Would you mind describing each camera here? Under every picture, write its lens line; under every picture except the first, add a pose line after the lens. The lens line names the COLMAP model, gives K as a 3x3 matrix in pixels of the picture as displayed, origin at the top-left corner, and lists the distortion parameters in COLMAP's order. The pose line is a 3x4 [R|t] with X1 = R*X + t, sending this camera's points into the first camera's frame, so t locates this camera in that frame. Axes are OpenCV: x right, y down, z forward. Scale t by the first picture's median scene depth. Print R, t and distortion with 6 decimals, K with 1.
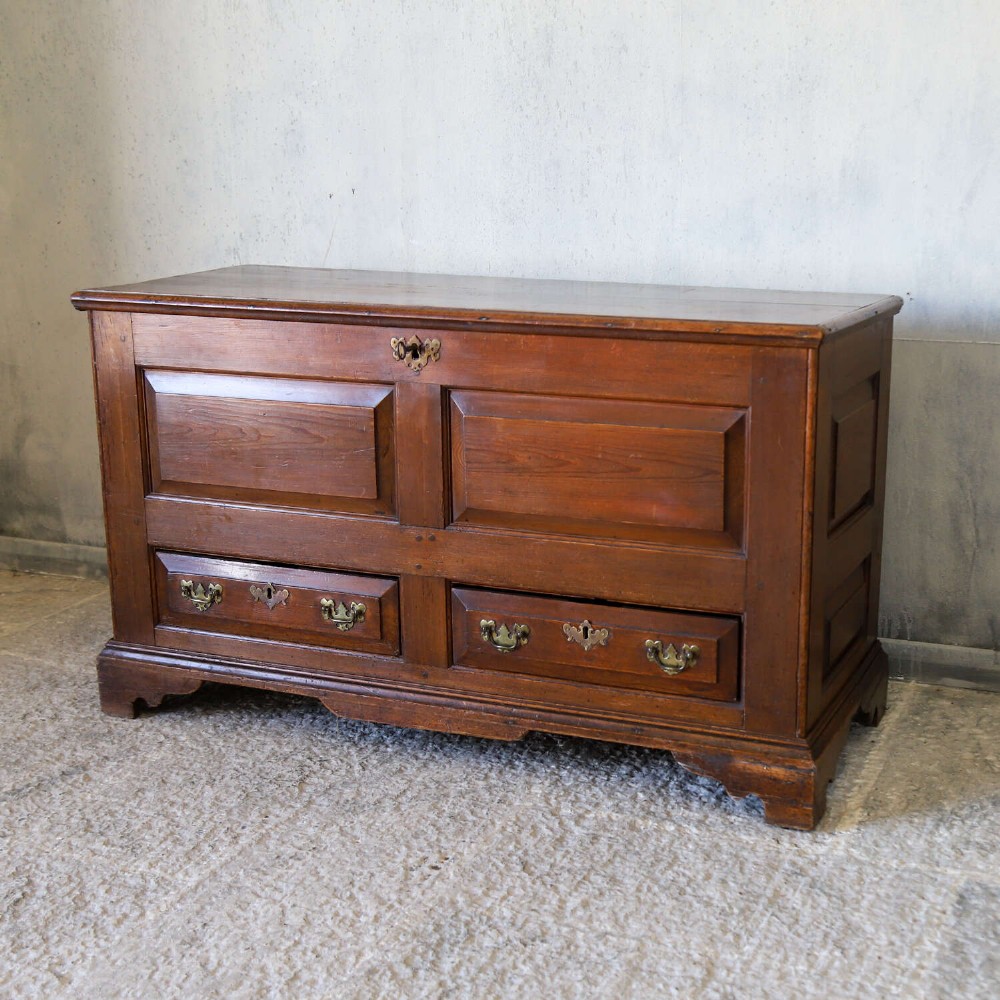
lens RADIAL K [[1542.2, 0, 618.3], [0, 1542.2, 524.5], [0, 0, 1]] dist [-0.015248, 0.069632]
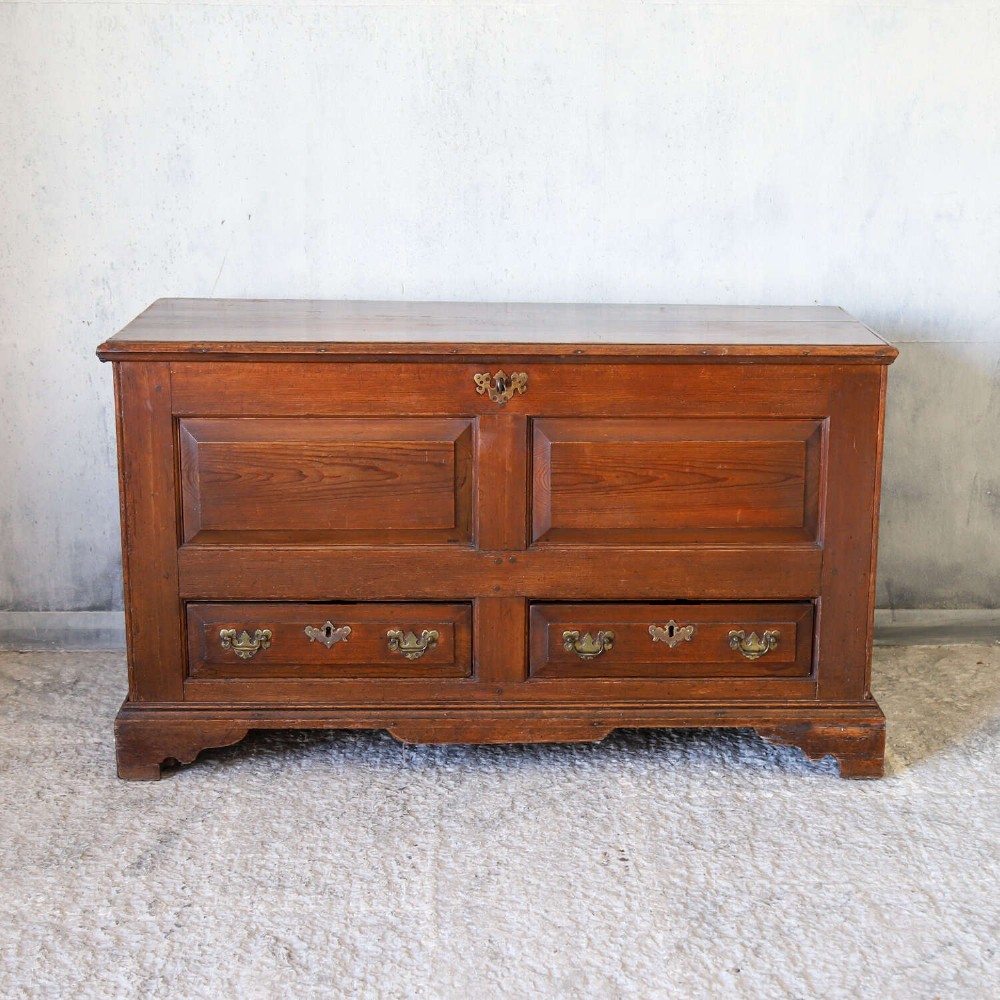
lens RADIAL K [[1742.3, 0, 532.2], [0, 1742.3, 501.4], [0, 0, 1]] dist [-0.009881, -0.044218]
pose [[0.922907, -0.089103, 0.374572, -0.559109], [0.089444, 0.995855, 0.016512, -0.050281], [-0.374491, 0.018264, 0.927051, -0.110607]]
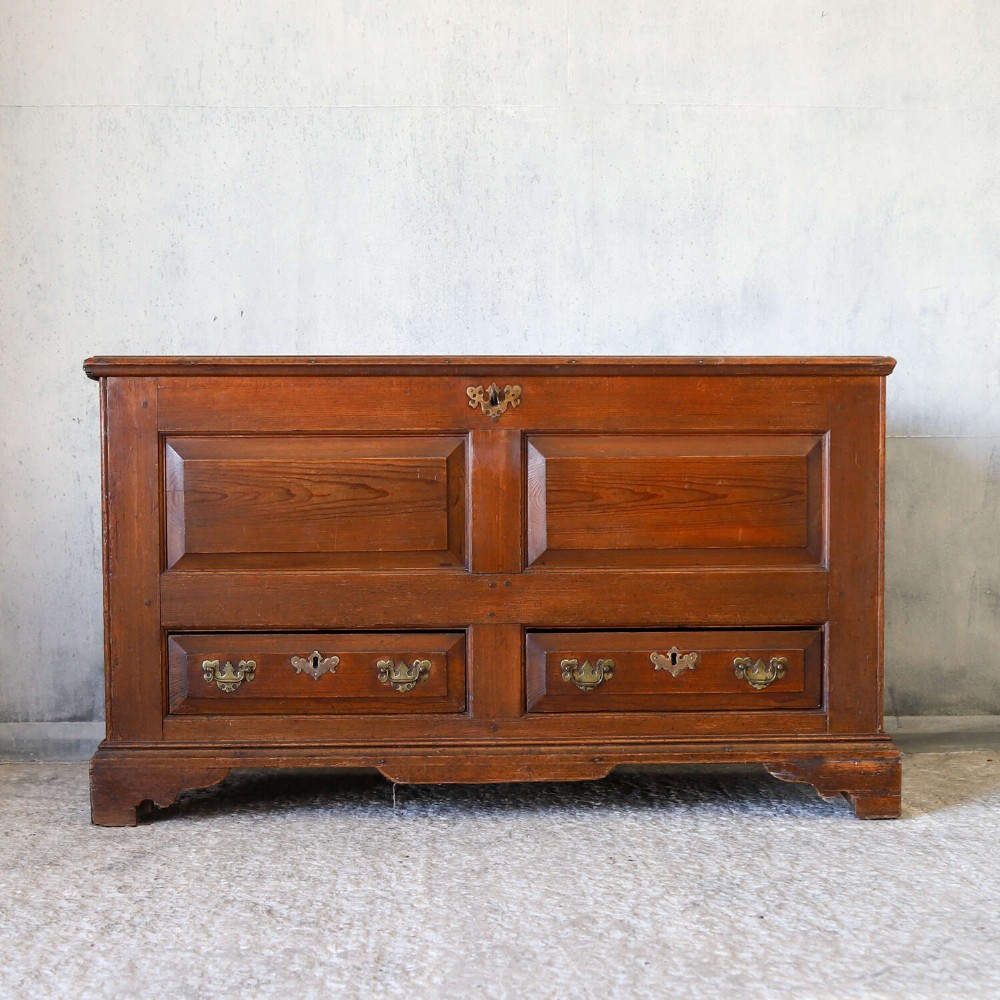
lens RADIAL K [[1681.4, 0, 525.7], [0, 1681.4, 646.8], [0, 0, 1]] dist [-0.061175, 0.041537]
pose [[0.920048, -0.034676, 0.390267, -0.551245], [0.100906, 0.983446, -0.150503, 0.220588], [-0.378588, 0.177850, 0.908317, -0.001809]]
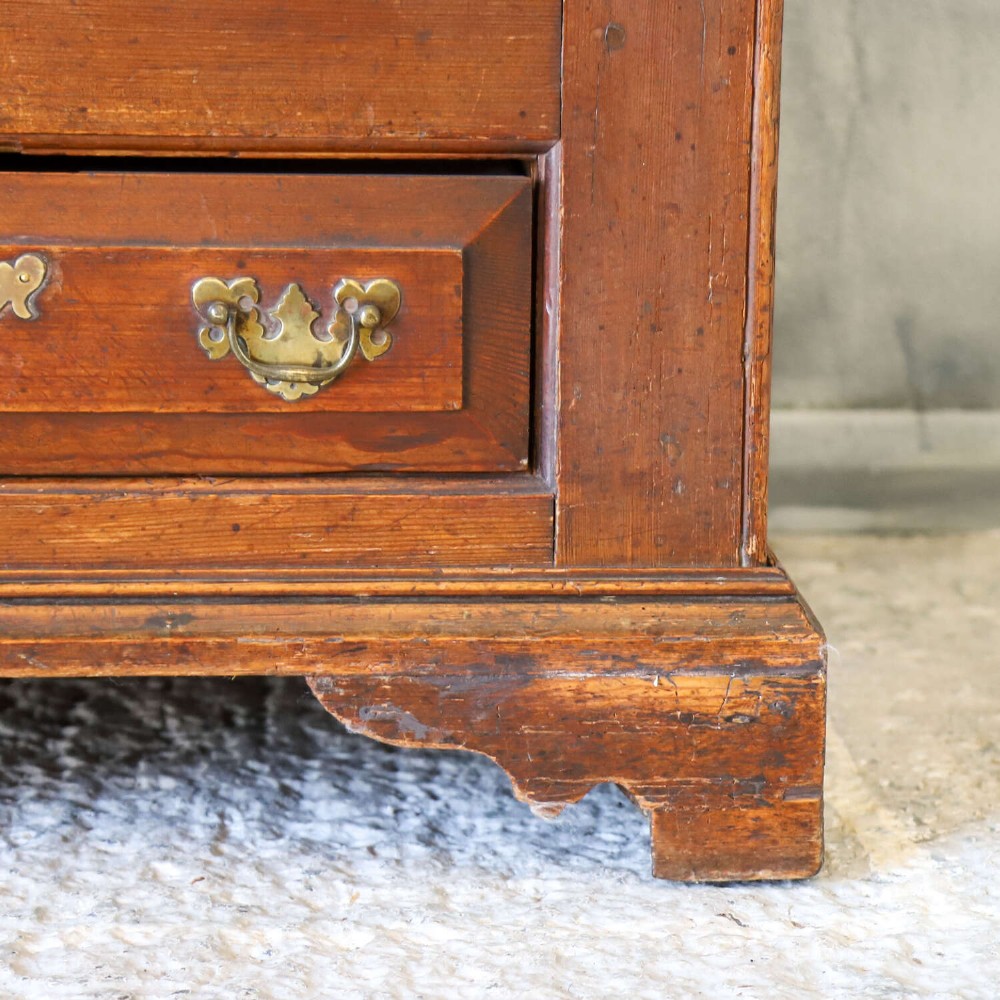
lens RADIAL K [[3441.6, 0, 577.7], [0, 3441.6, 618.3], [0, 0, 1]] dist [0.156881, 1.459262]
pose [[0.897528, -0.090100, 0.431655, -0.187583], [0.092379, 0.995600, 0.015731, 0.127960], [-0.431173, 0.025757, 0.901902, 0.400889]]
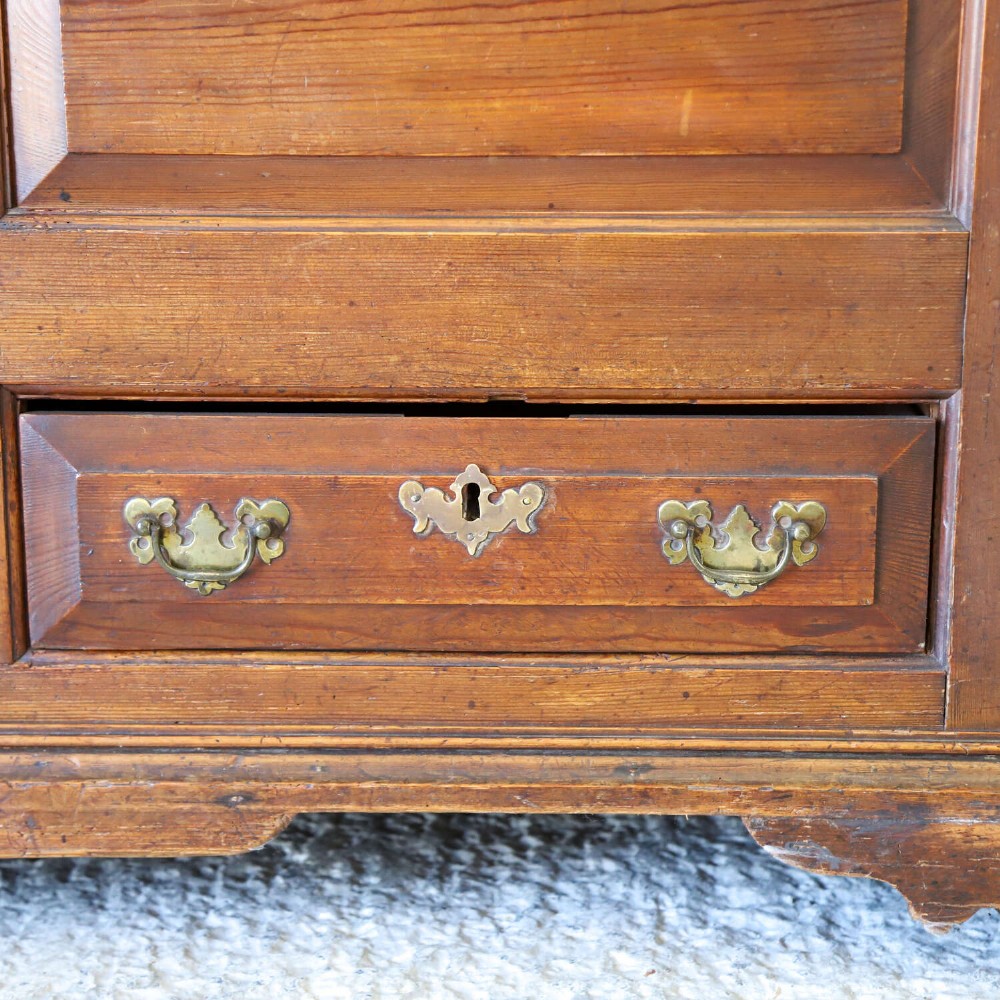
lens RADIAL K [[2209.7, 0, 498.0], [0, 2209.7, 504.5], [0, 0, 1]] dist [0.119238, 0.381553]
pose [[0.938864, -0.076918, 0.335587, -0.176570], [0.083404, 0.996504, -0.004937, 0.072613], [-0.334034, 0.032624, 0.941996, 0.530467]]
